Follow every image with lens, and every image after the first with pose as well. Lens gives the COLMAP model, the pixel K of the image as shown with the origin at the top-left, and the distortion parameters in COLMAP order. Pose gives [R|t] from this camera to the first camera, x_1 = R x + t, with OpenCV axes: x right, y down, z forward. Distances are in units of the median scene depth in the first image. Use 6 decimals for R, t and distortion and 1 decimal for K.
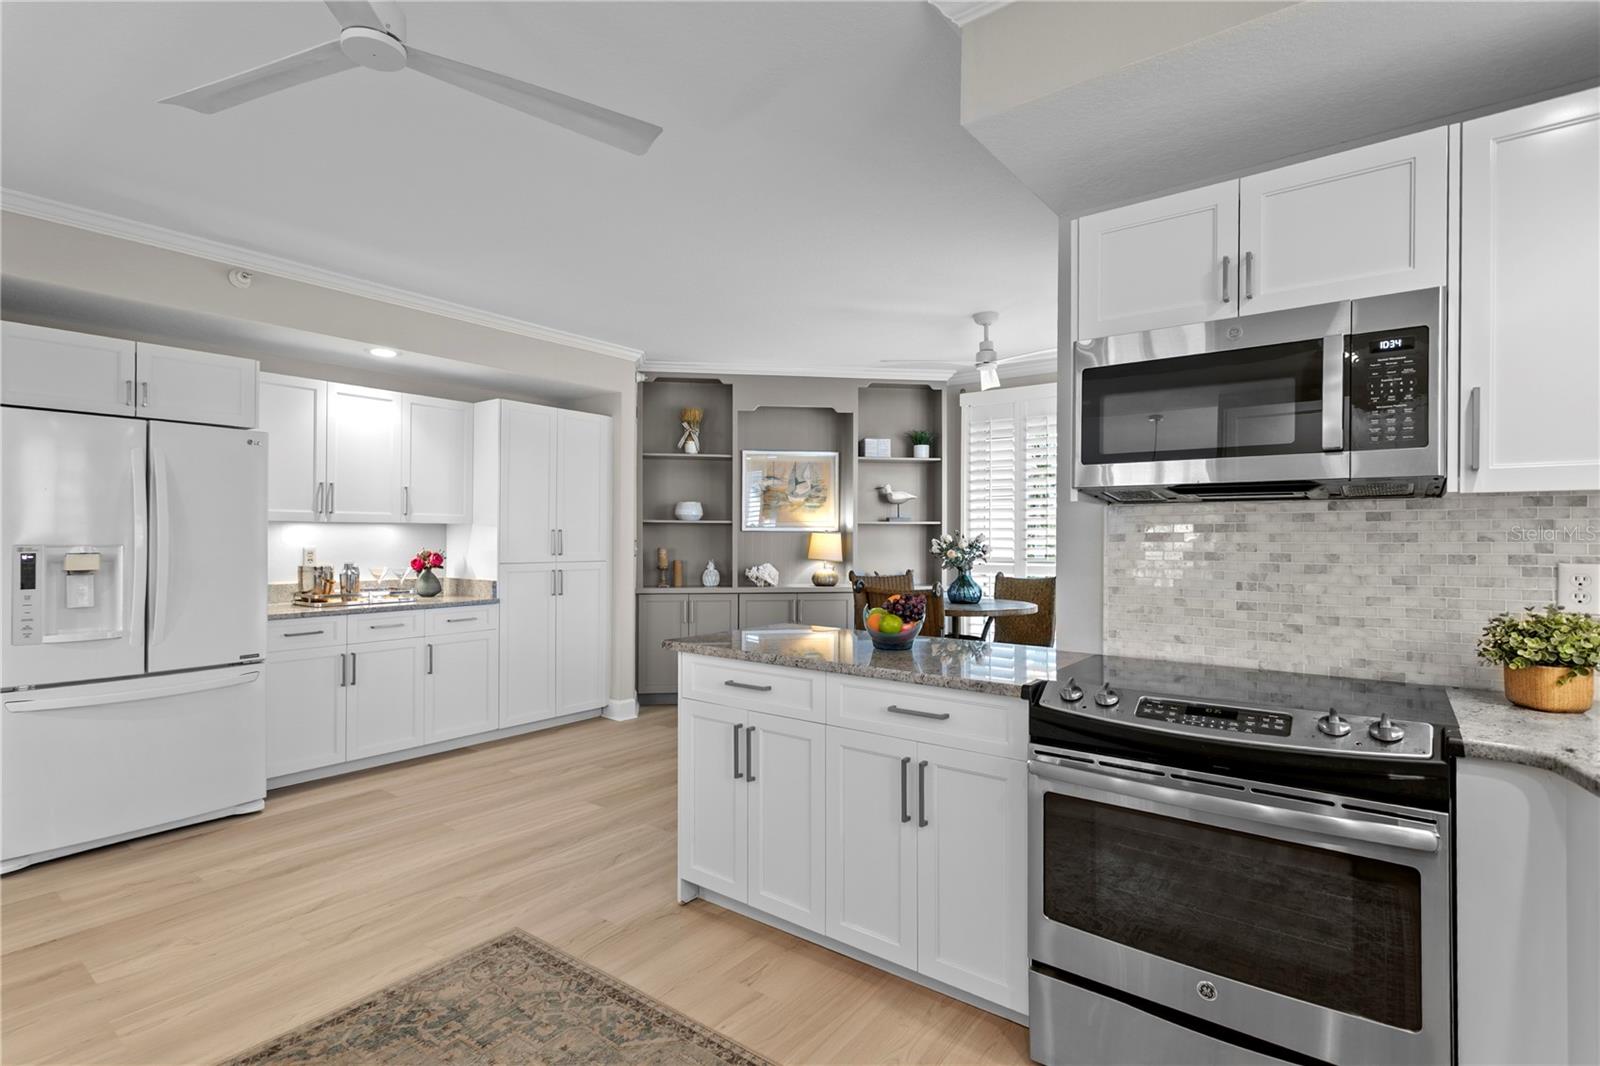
lens RADIAL K [[762.9, 0, 774.3], [0, 762.9, 533.6], [0, 0, 1]] dist [-0.001621, 0.003843]
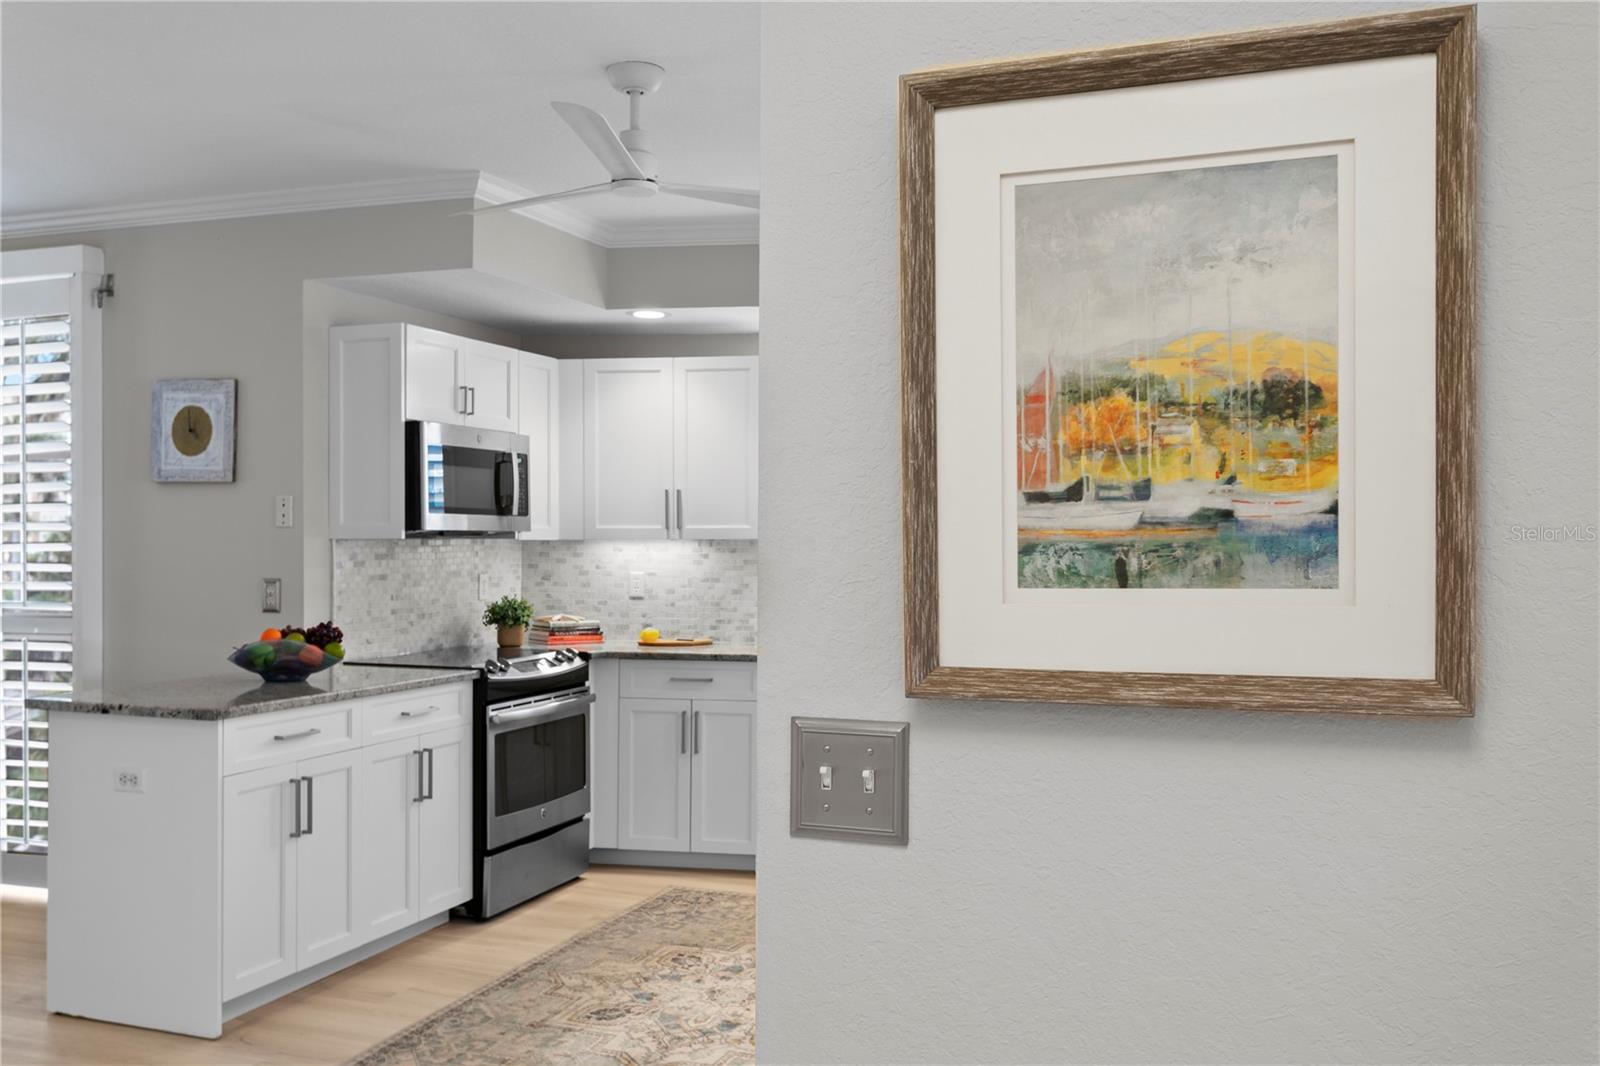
lens RADIAL K [[1470.7, 0, 772.4], [0, 1470.7, 543.7], [0, 0, 1]] dist [0.002124, 0.000000]
pose [[-0.299098, -0.009548, 0.954175, -2.301903], [-0.008832, 0.999935, 0.007238, -0.060087], [-0.954182, -0.006263, -0.299163, 1.196308]]
